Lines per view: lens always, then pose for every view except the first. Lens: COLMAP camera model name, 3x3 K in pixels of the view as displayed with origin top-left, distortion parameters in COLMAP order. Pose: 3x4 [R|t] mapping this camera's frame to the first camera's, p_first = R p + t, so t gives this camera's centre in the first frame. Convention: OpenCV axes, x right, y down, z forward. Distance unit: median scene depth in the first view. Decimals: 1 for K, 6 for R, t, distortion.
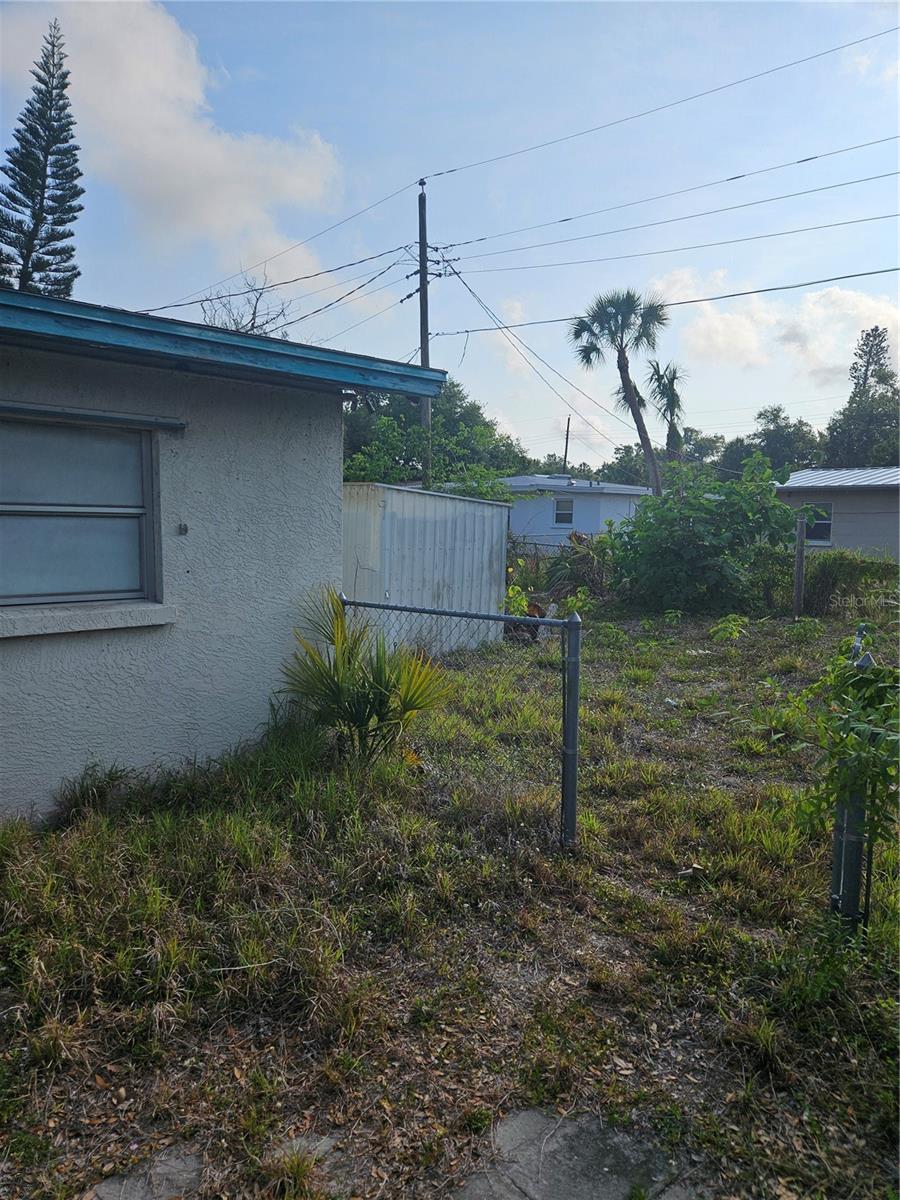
lens RADIAL K [[798.0, 0, 445.8], [0, 798.0, 603.2], [0, 0, 1]] dist [0.069926, -0.052885]
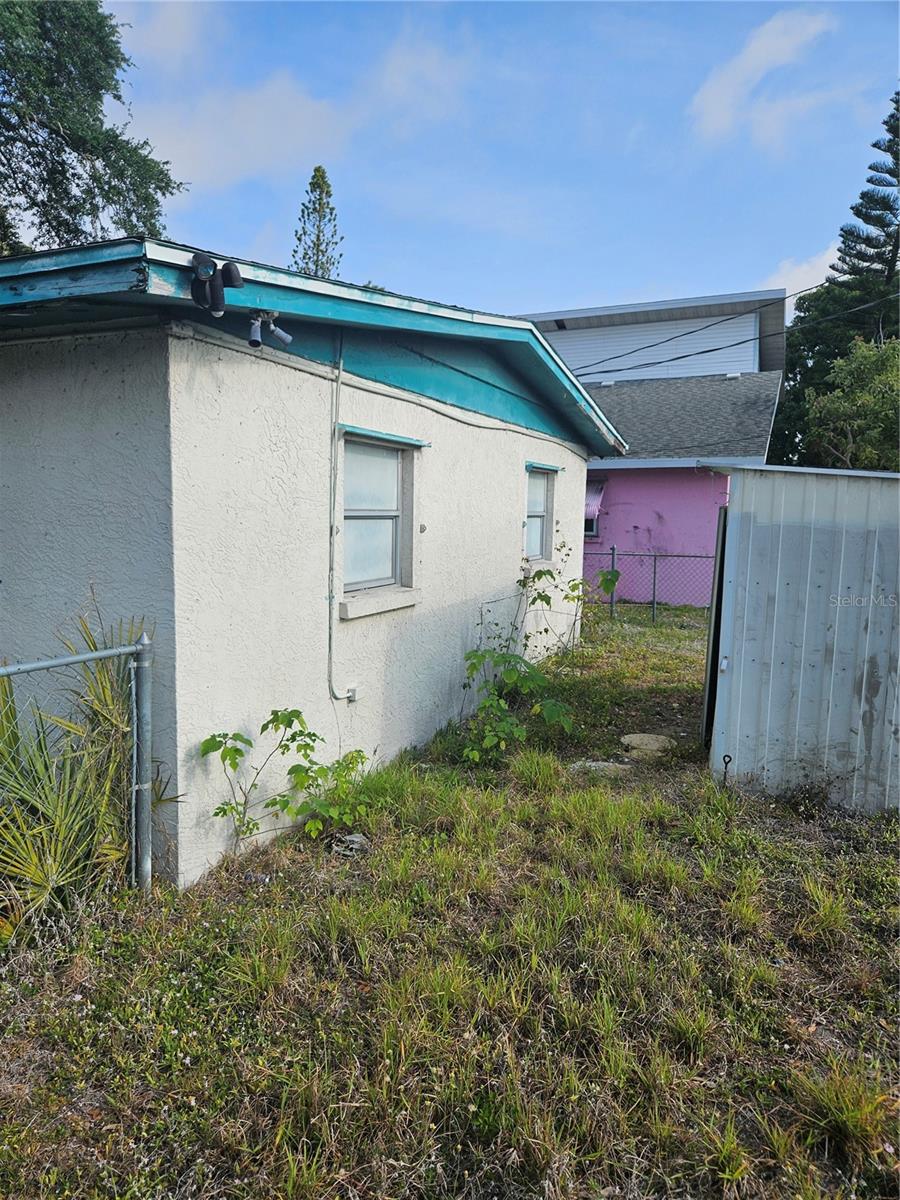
lens RADIAL K [[798.0, 0, 428.4], [0, 798.0, 589.8], [0, 0, 1]] dist [0.069926, -0.052885]
pose [[0.388115, 0.079829, -0.918147, 0.347845], [-0.105610, 0.993531, 0.041741, -0.062546], [0.915540, 0.080766, 0.394035, 0.595720]]
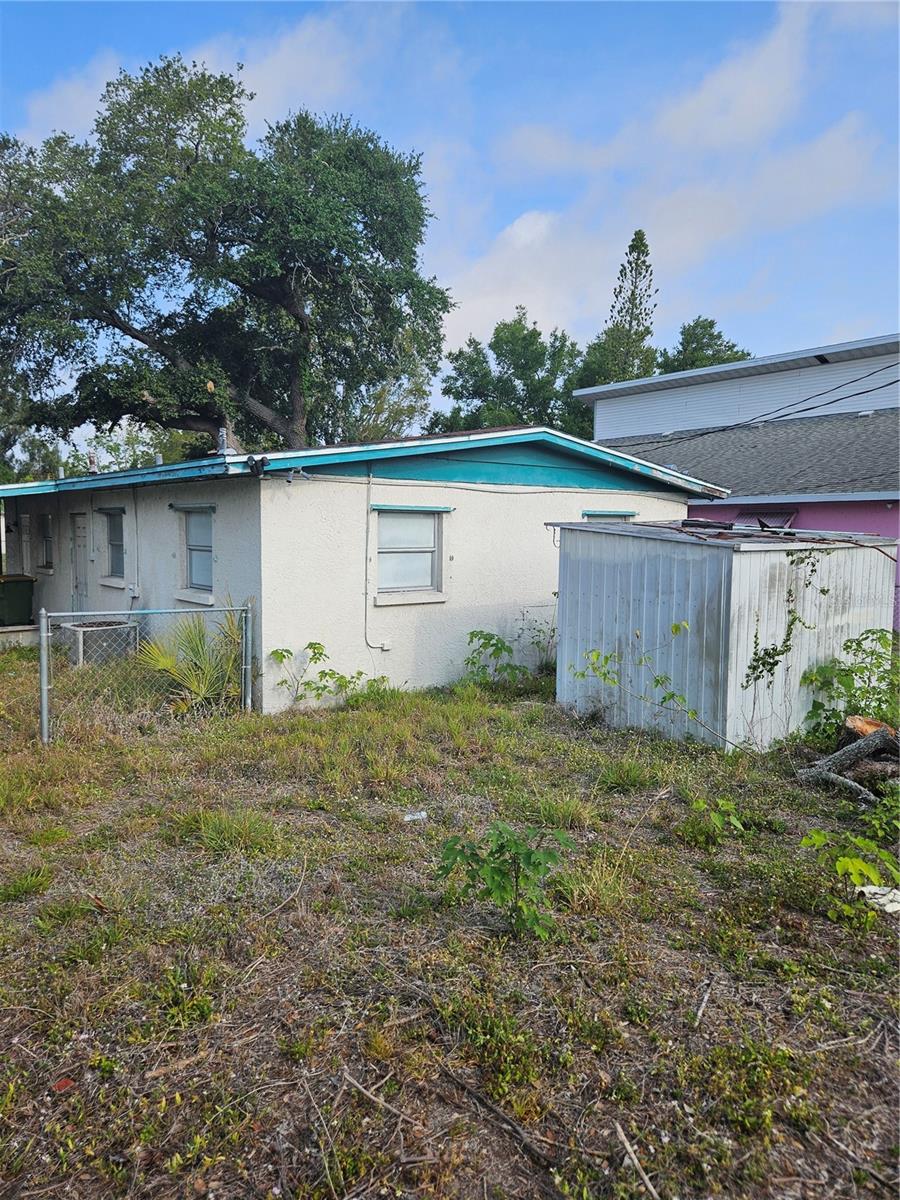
lens RADIAL K [[798.0, 0, 449.4], [0, 798.0, 583.9], [0, 0, 1]] dist [0.069926, -0.052885]
pose [[-0.060838, 0.054573, -0.996655, 0.867080], [-0.116175, 0.991331, 0.061373, -0.118111], [0.991364, 0.119520, -0.053970, 0.914153]]
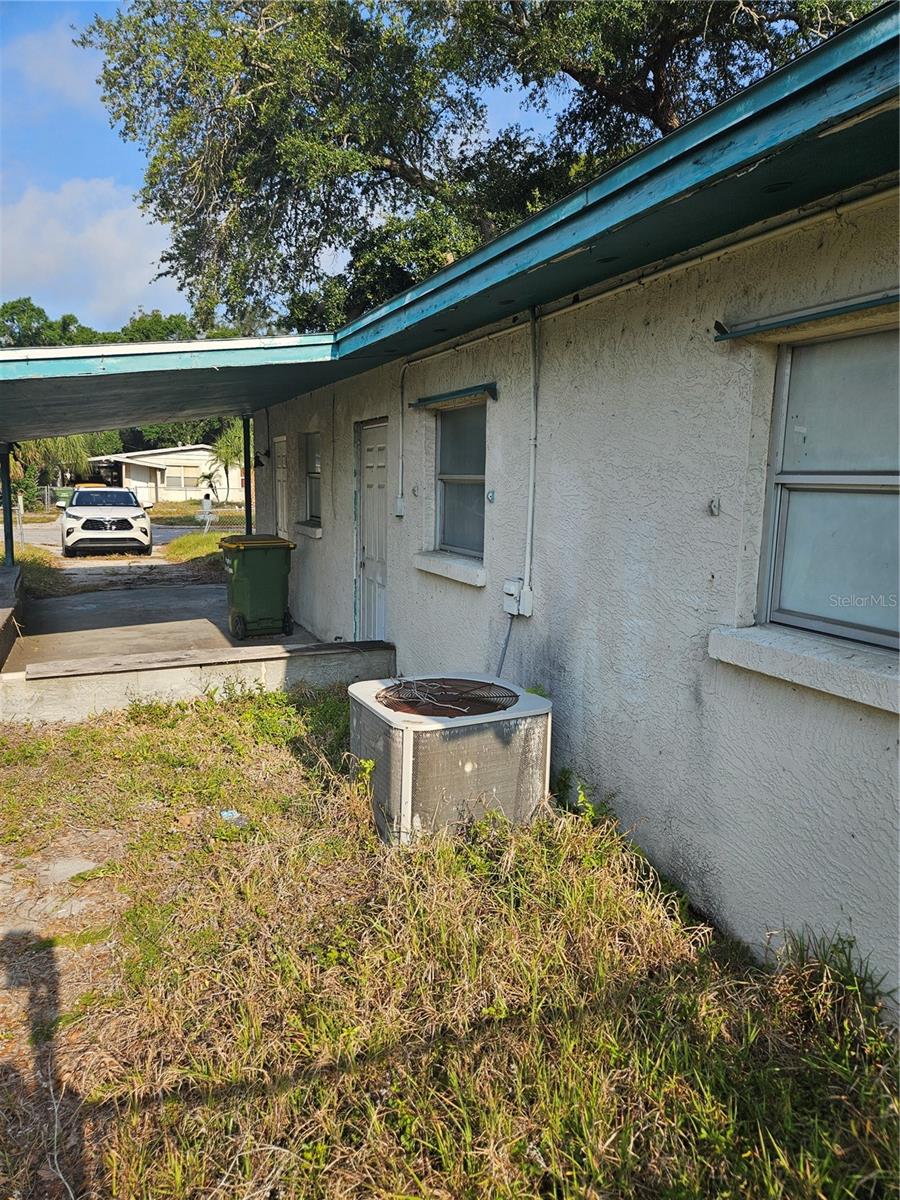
lens RADIAL K [[798.0, 0, 459.4], [0, 798.0, 604.2], [0, 0, 1]] dist [0.069926, -0.052885]
pose [[-0.329026, 0.123786, -0.936173, 0.080812], [-0.125620, 0.976823, 0.173311, -0.046725], [0.935928, 0.174626, -0.305850, 0.459409]]
